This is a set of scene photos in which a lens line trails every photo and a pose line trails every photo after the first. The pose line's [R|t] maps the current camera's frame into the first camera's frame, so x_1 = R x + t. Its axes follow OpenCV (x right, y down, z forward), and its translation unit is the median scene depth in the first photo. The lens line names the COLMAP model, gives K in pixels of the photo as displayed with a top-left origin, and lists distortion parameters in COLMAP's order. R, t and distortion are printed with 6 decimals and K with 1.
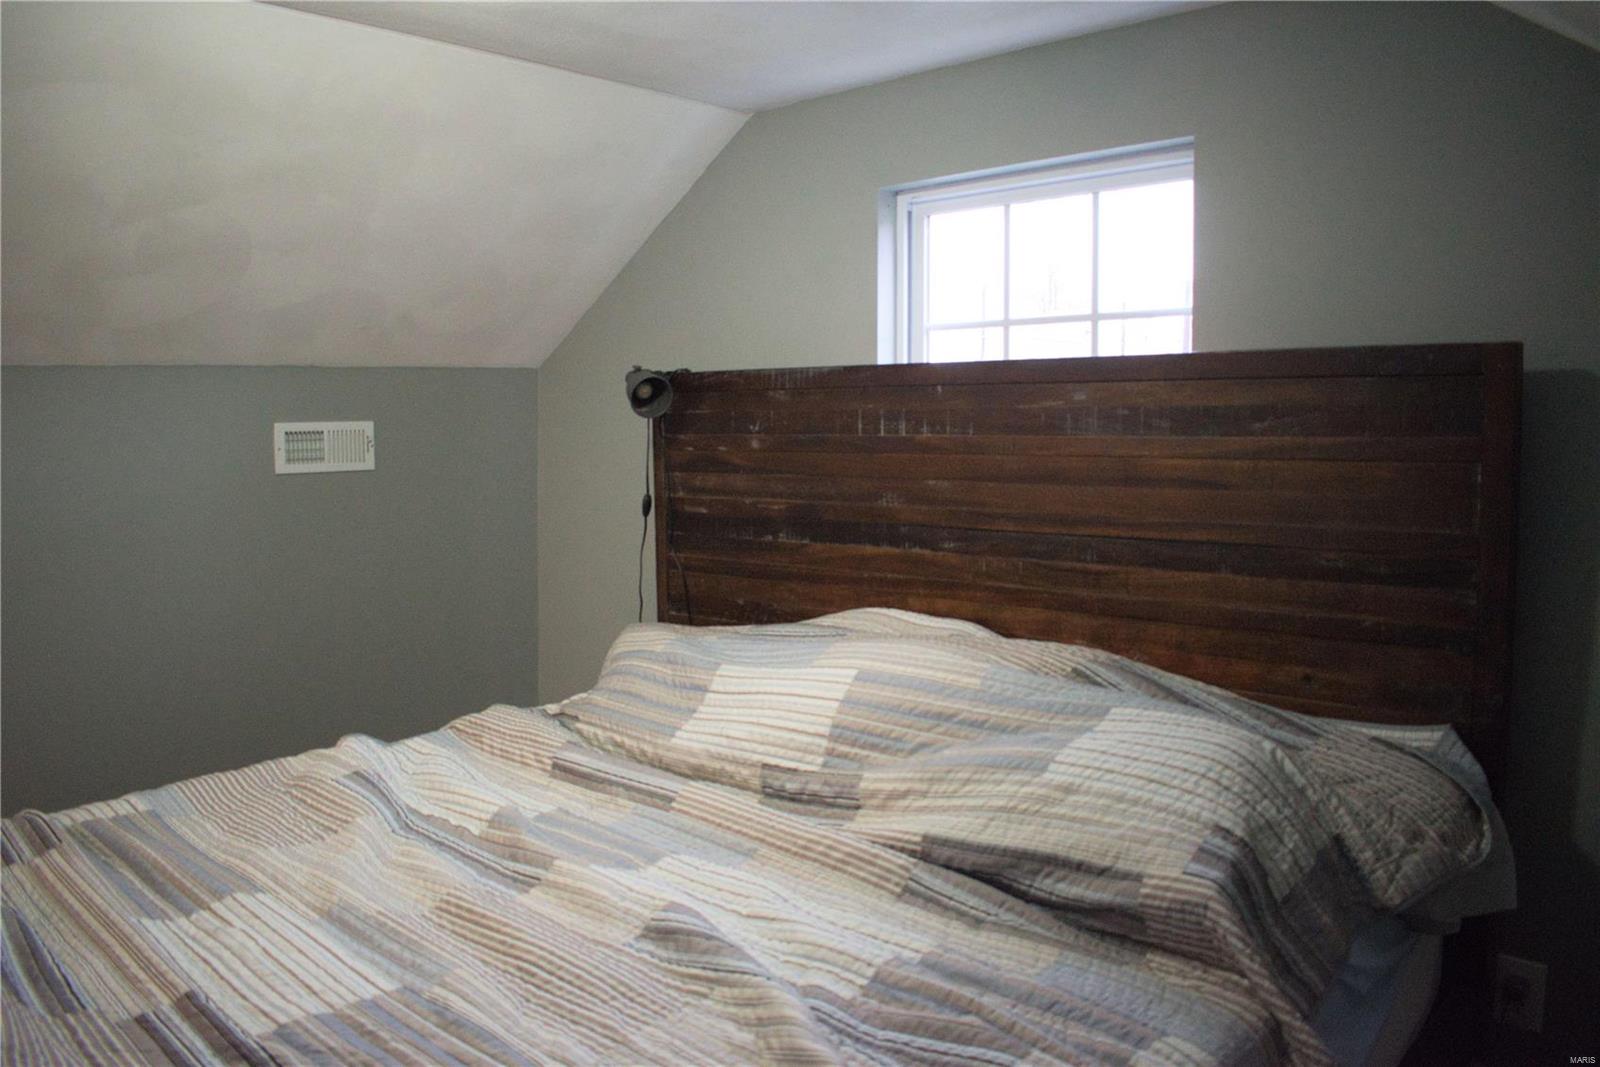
lens RADIAL K [[1237.9, 0, 800.0], [0, 1237.9, 533.5], [0, 0, 1]] dist [-0.086936, -0.000870]
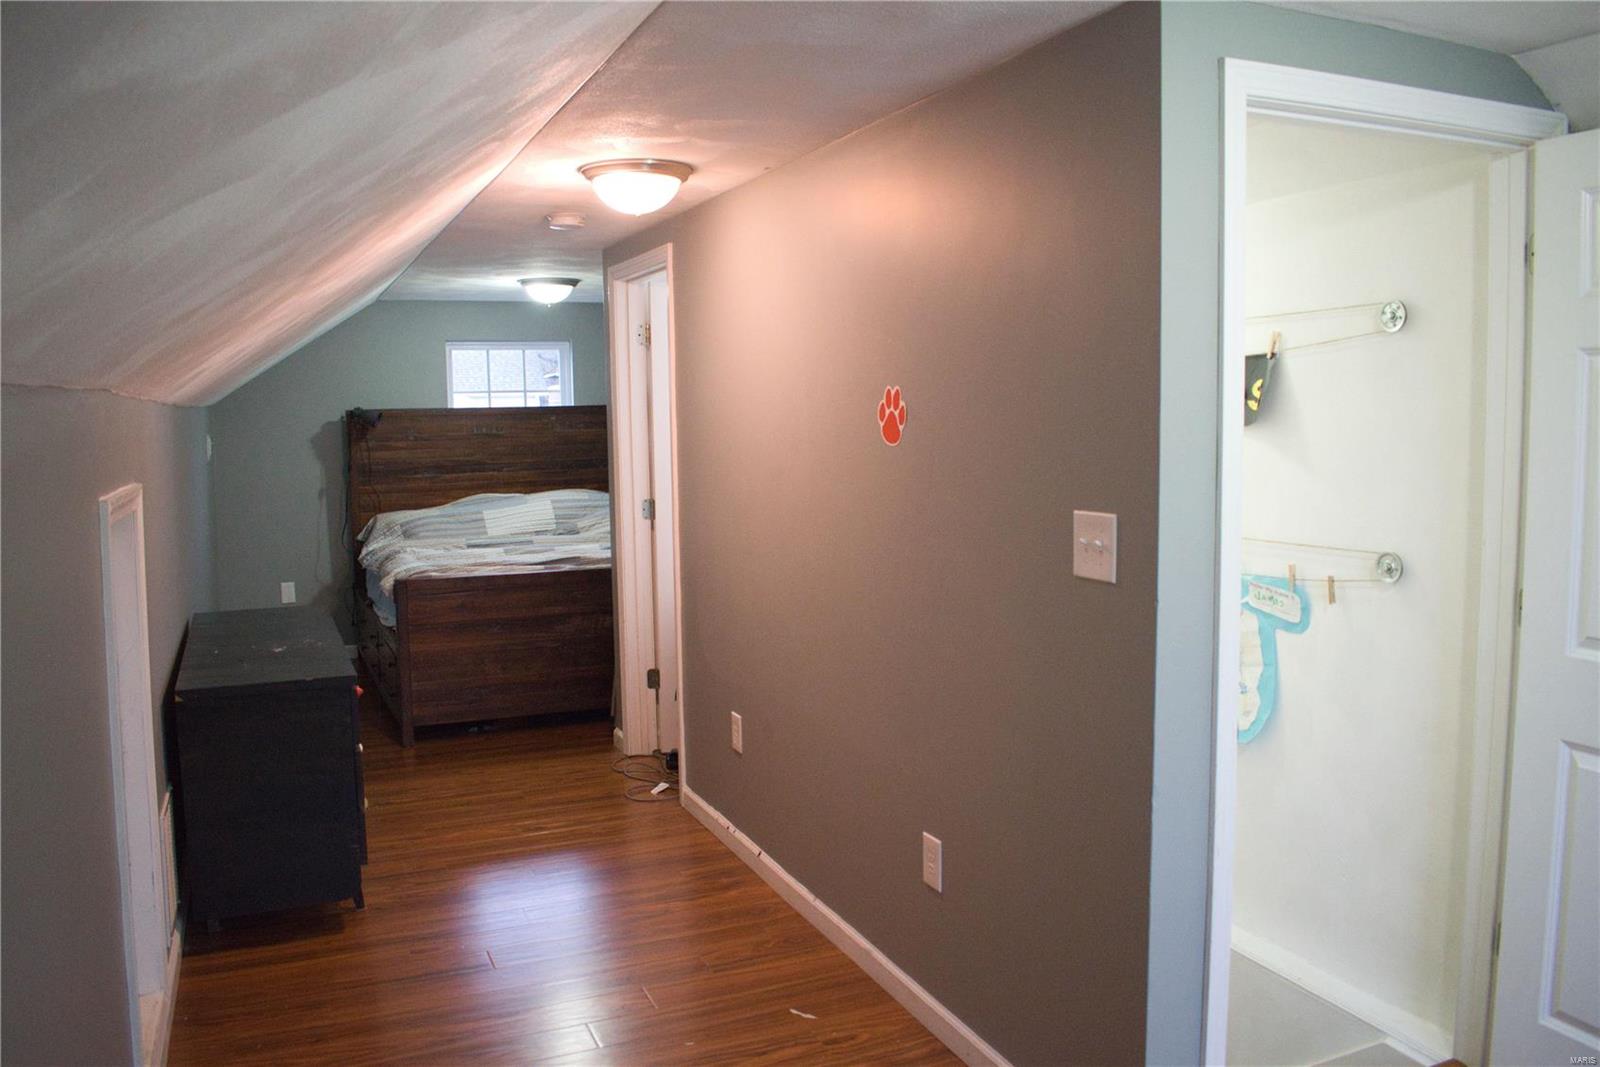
lens RADIAL K [[1237.9, 0, 800.0], [0, 1237.9, 533.5], [0, 0, 1]] dist [-0.086936, -0.000870]
pose [[0.414330, -0.092768, 0.905386, -2.910717], [0.096057, 0.993693, 0.057858, 0.075882], [-0.905043, 0.062996, 0.420628, -1.104183]]
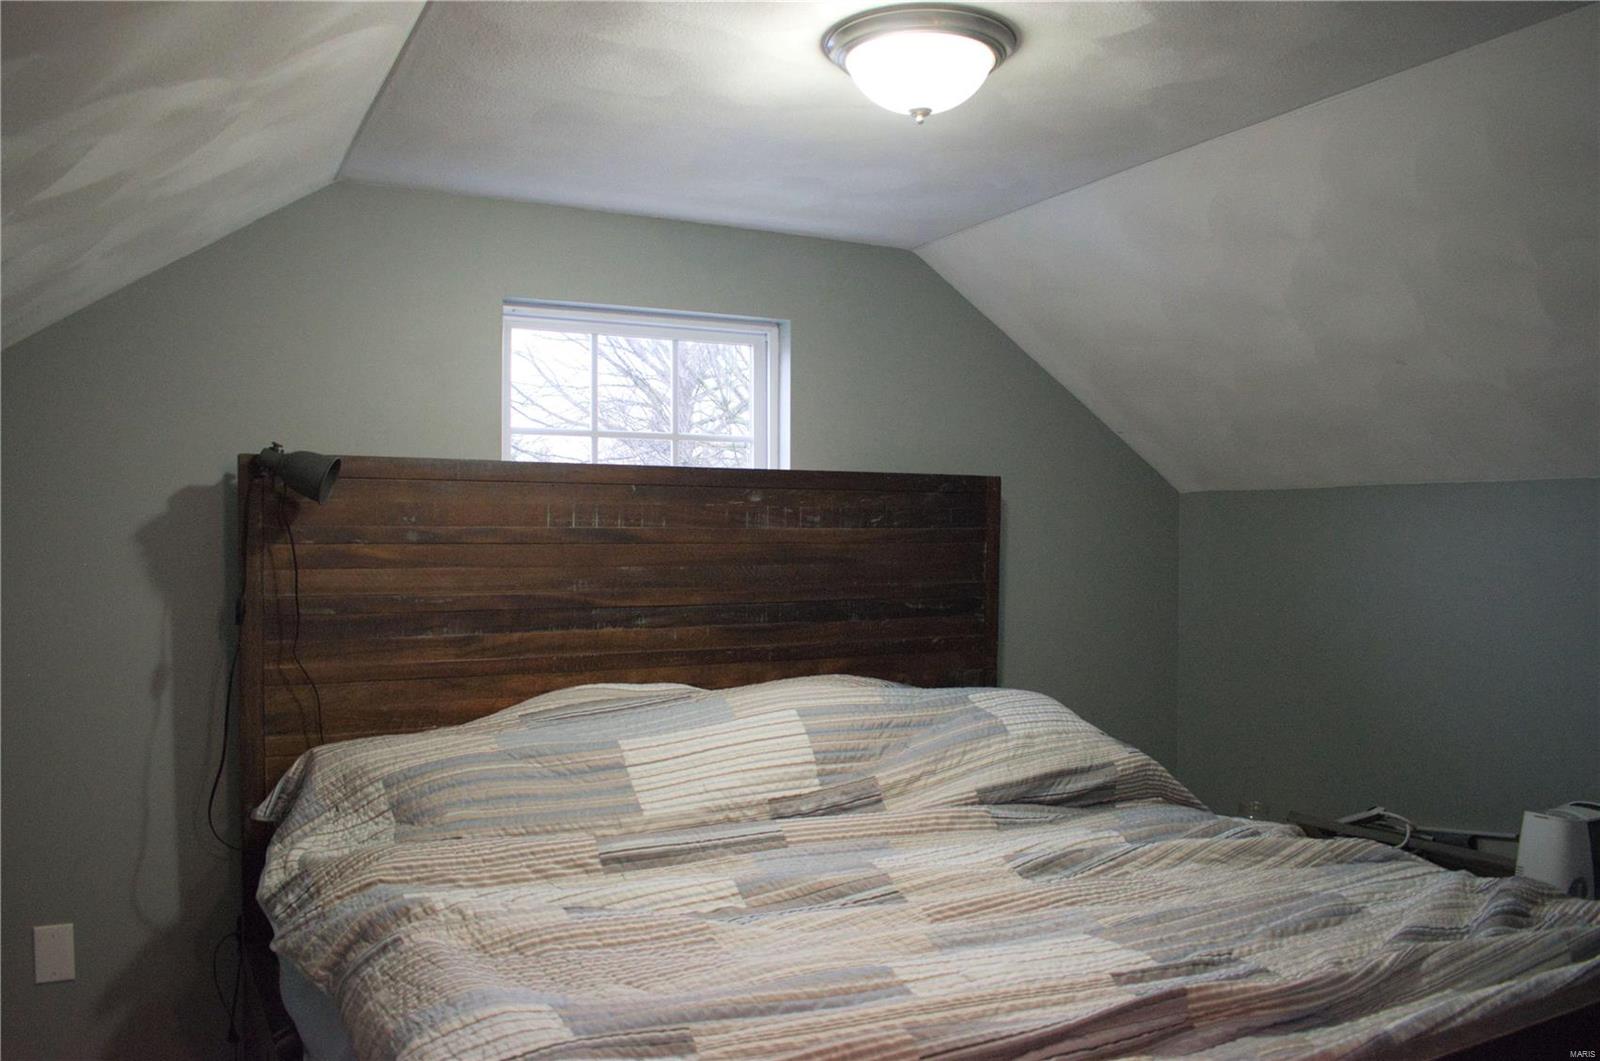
lens RADIAL K [[1255.7, 0, 806.2], [0, 1255.7, 534.9], [0, 0, 1]] dist [-0.091813, 0.011895]
pose [[0.340376, 0.011509, 0.940219, -1.216493], [0.083402, 0.995614, -0.042380, -0.011633], [-0.936583, 0.092842, 0.337923, 0.578387]]
